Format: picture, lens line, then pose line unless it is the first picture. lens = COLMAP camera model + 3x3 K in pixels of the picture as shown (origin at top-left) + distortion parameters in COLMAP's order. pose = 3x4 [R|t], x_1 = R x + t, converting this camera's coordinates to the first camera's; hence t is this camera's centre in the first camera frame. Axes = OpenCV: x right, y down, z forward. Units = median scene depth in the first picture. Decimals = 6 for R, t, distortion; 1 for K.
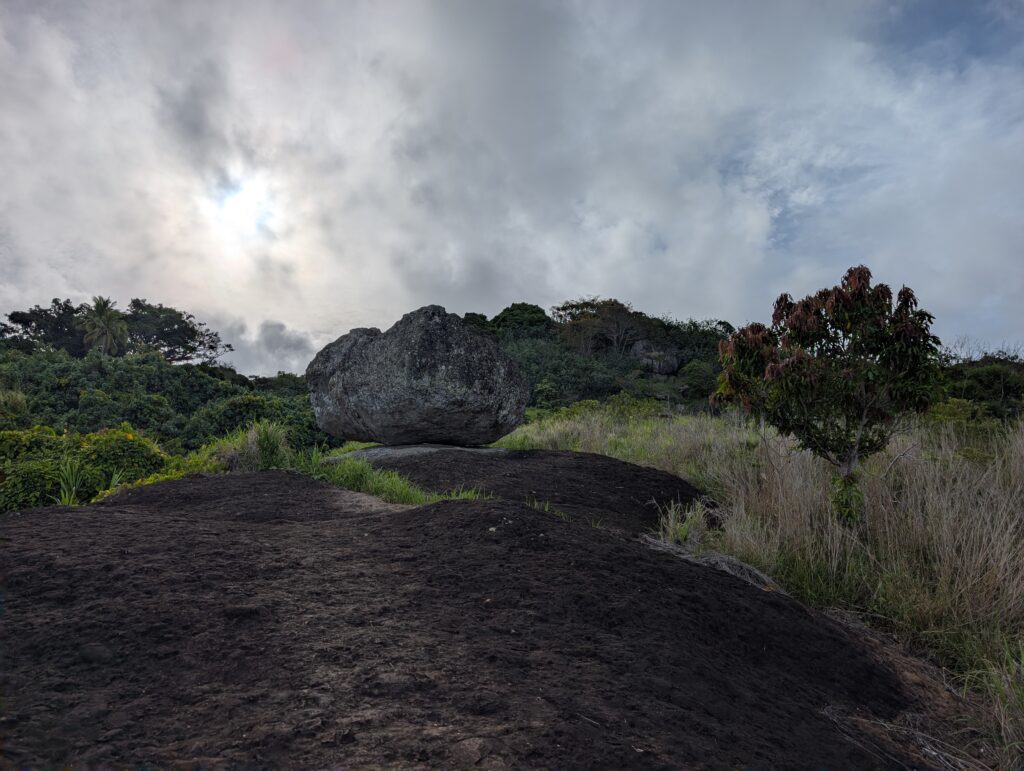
lens RADIAL K [[718.2, 0, 512.7], [0, 718.2, 388.8], [0, 0, 1]] dist [0.021552, -0.003473]
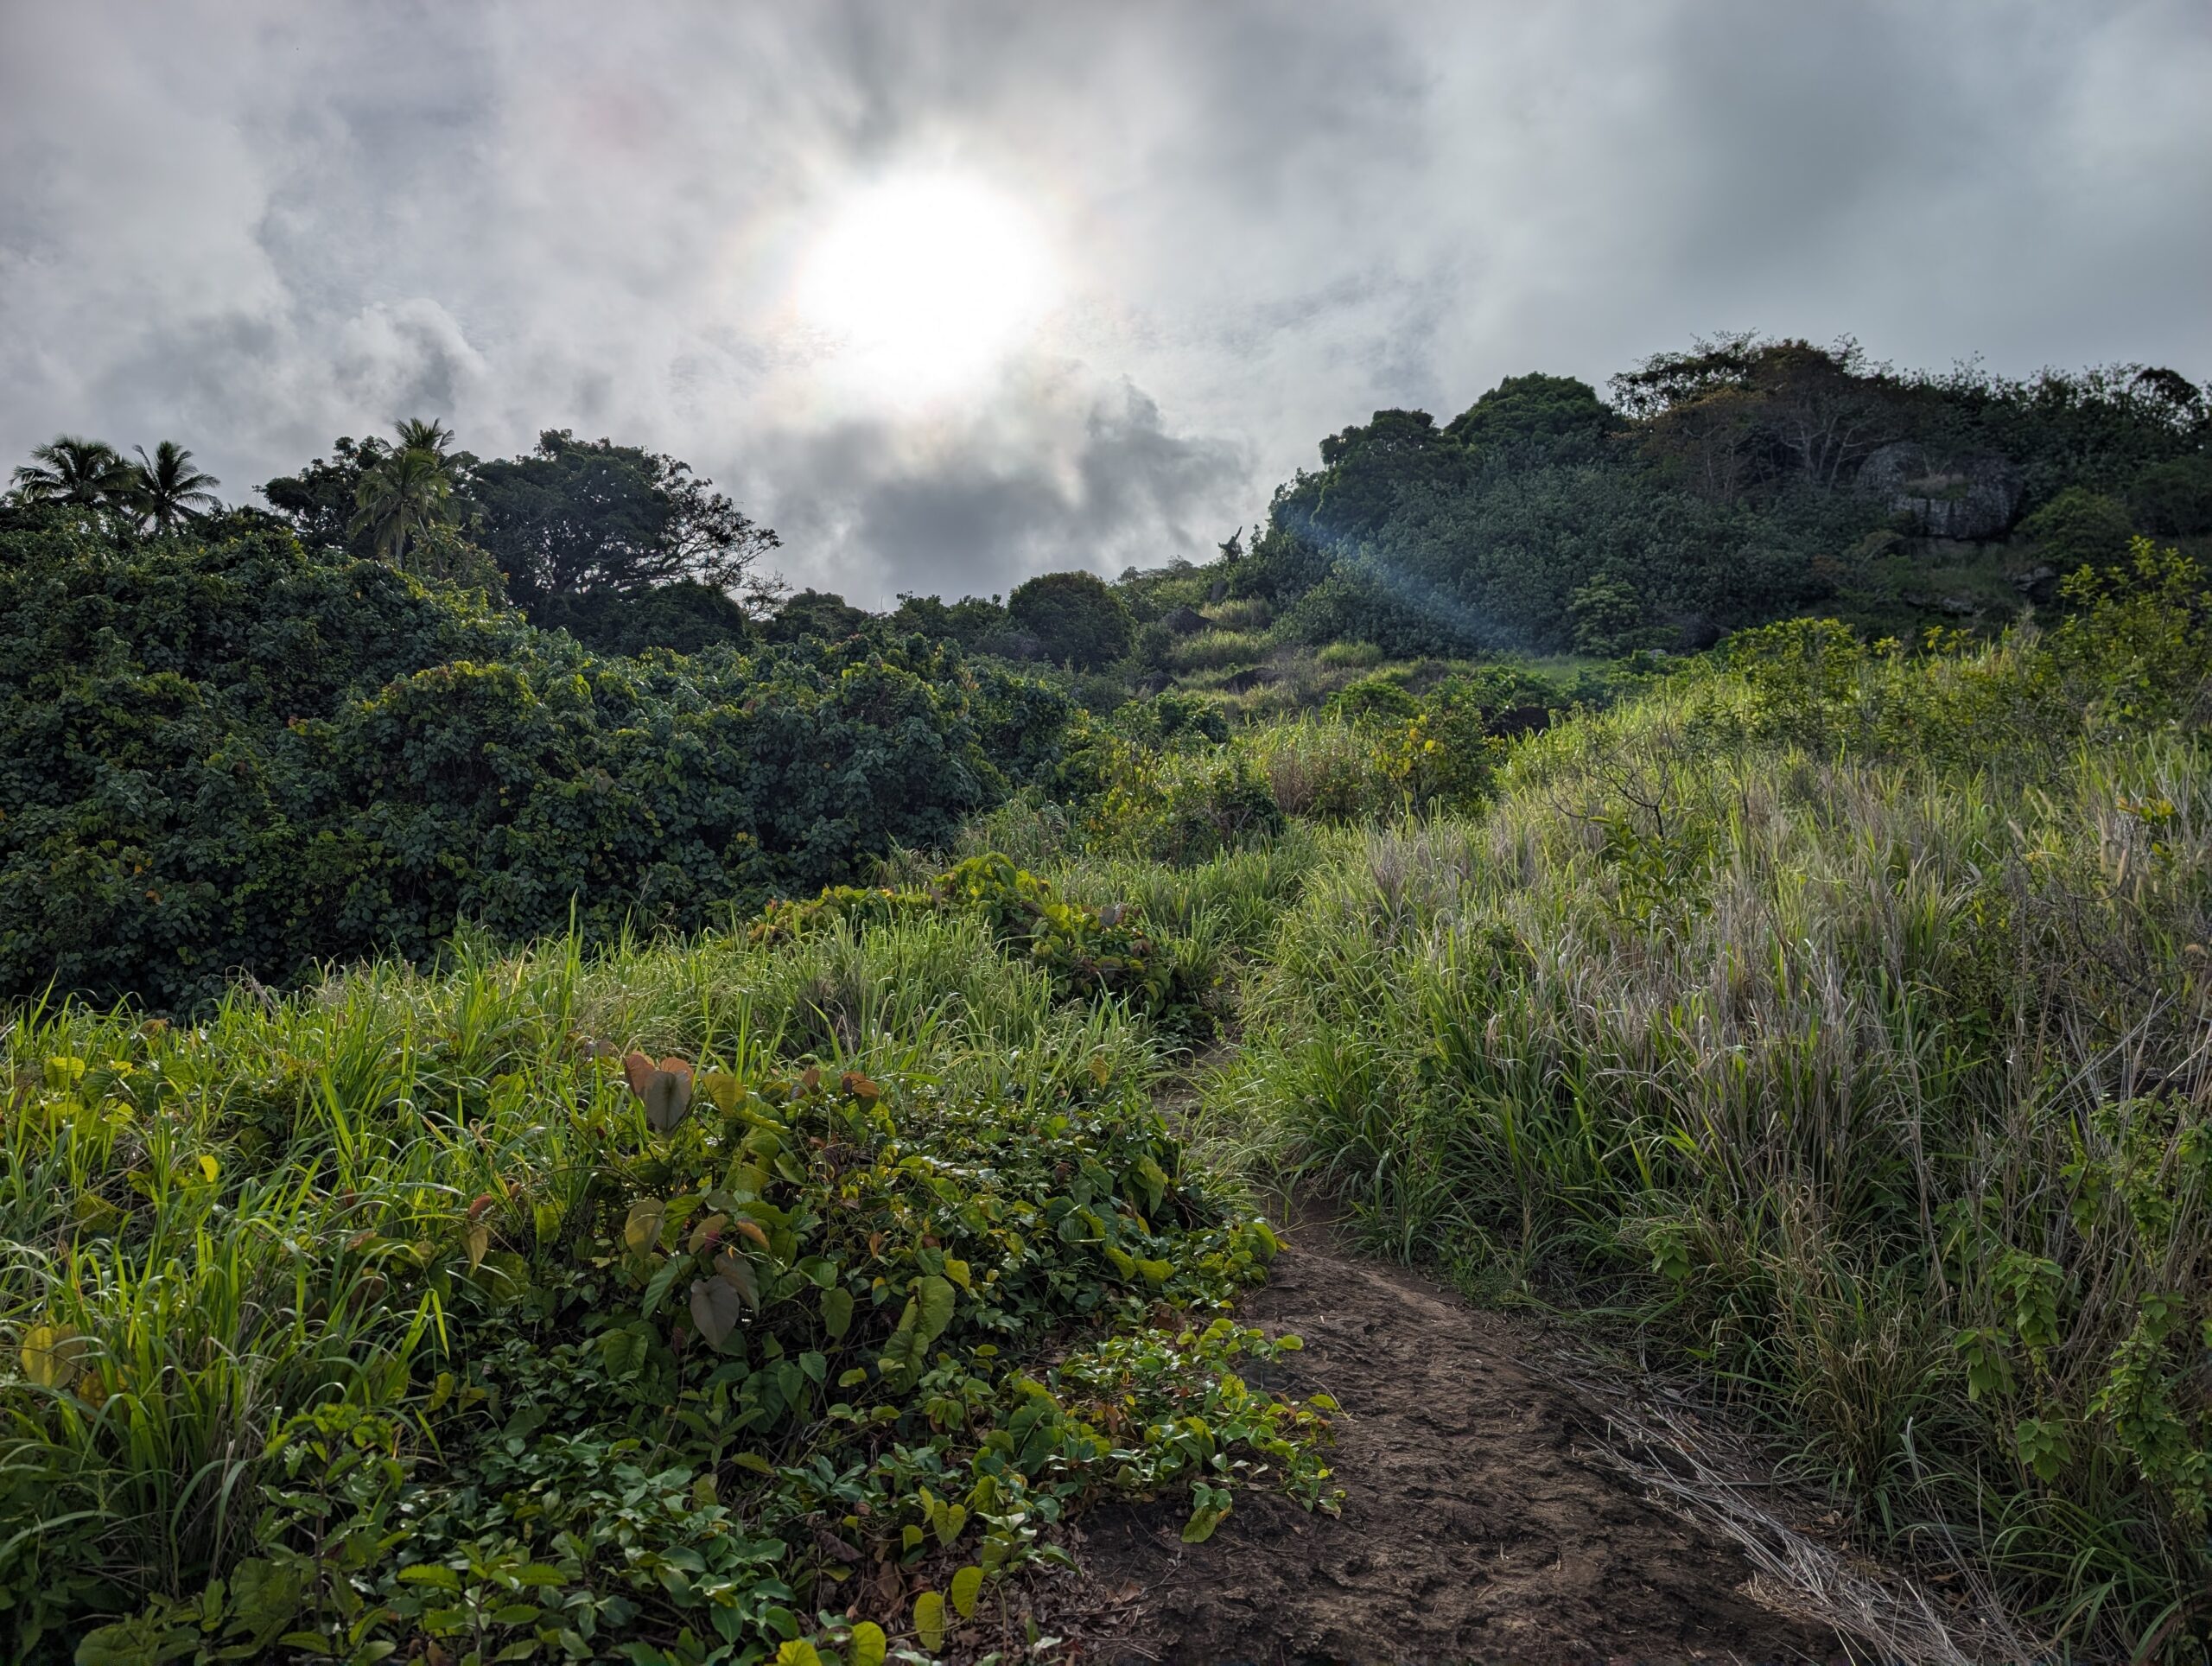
lens RADIAL K [[1551.5, 0, 1105.2], [0, 1551.5, 817.9], [0, 0, 1]] dist [0.021552, -0.003473]
pose [[0.966127, -0.016783, -0.257521, 0.004928], [0.048678, 0.991822, 0.117984, 0.003424], [0.253434, -0.126523, 0.959043, 0.168002]]
